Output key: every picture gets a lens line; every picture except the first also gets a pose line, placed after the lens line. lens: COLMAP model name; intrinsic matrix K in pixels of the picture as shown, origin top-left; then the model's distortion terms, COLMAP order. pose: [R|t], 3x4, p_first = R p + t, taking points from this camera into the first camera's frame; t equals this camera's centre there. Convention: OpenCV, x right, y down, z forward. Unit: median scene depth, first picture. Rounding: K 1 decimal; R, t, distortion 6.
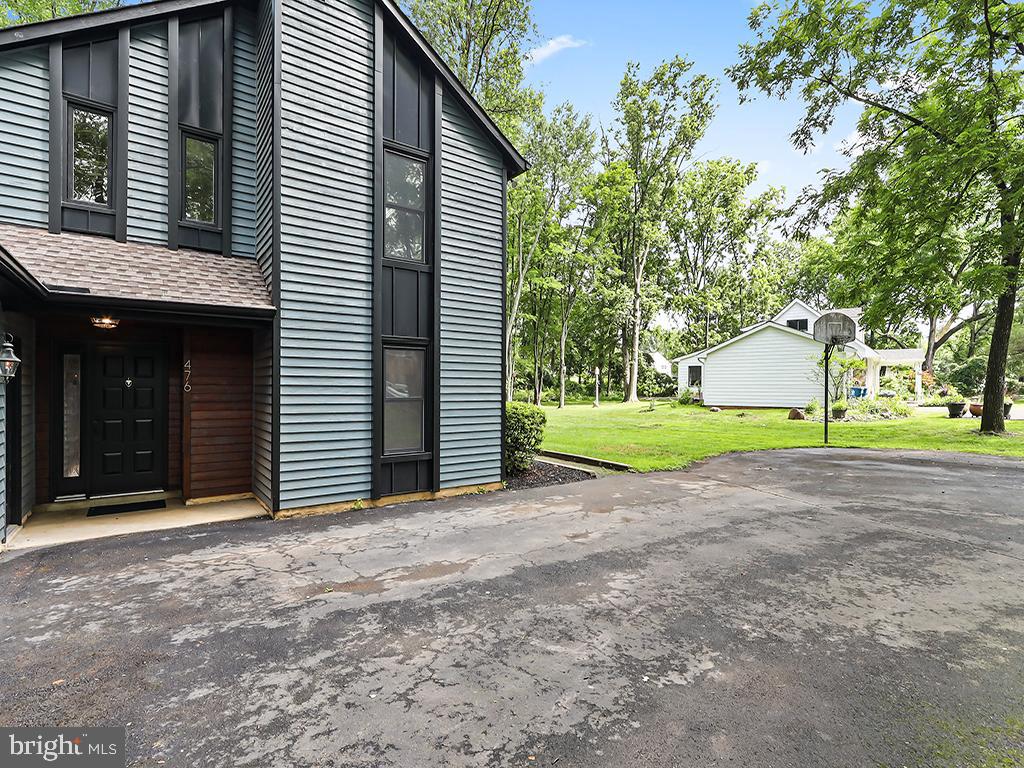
lens RADIAL K [[505.5, 0, 506.4], [0, 505.5, 396.2], [0, 0, 1]] dist [0.000277, 0.000193]
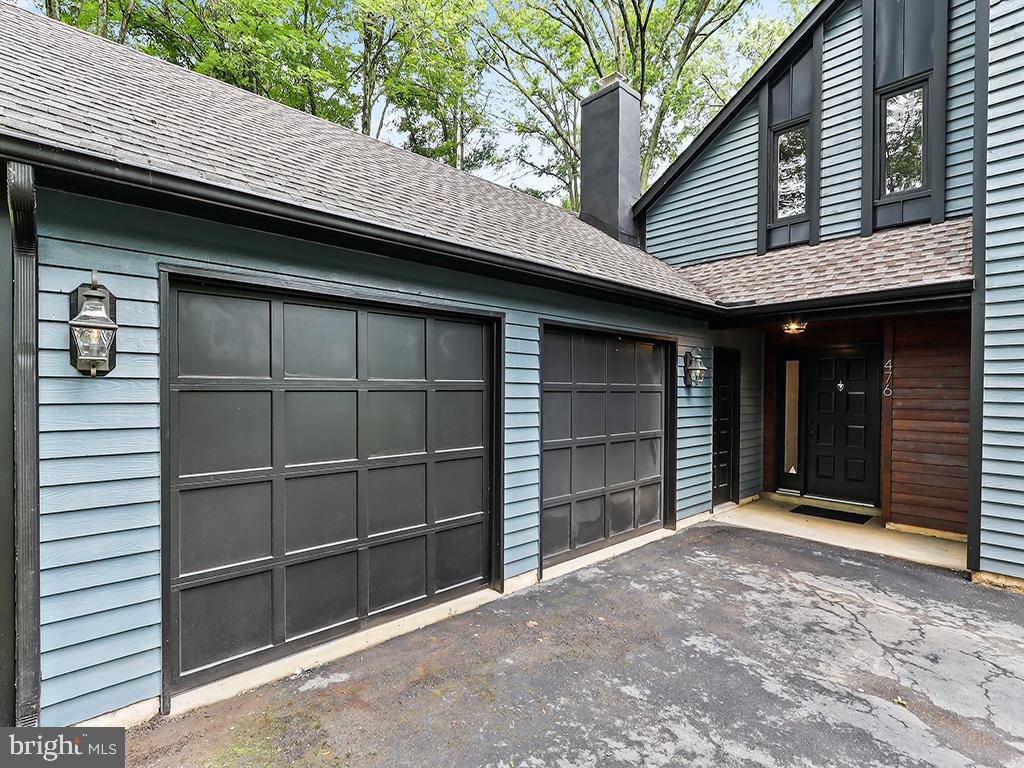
lens RADIAL K [[505.5, 0, 506.4], [0, 505.5, 396.2], [0, 0, 1]] dist [0.000277, 0.000193]
pose [[0.097604, 0.013396, -0.995135, 0.219479], [-0.022904, 0.999675, 0.011211, -0.005192], [0.994962, 0.021698, 0.097879, 0.380190]]
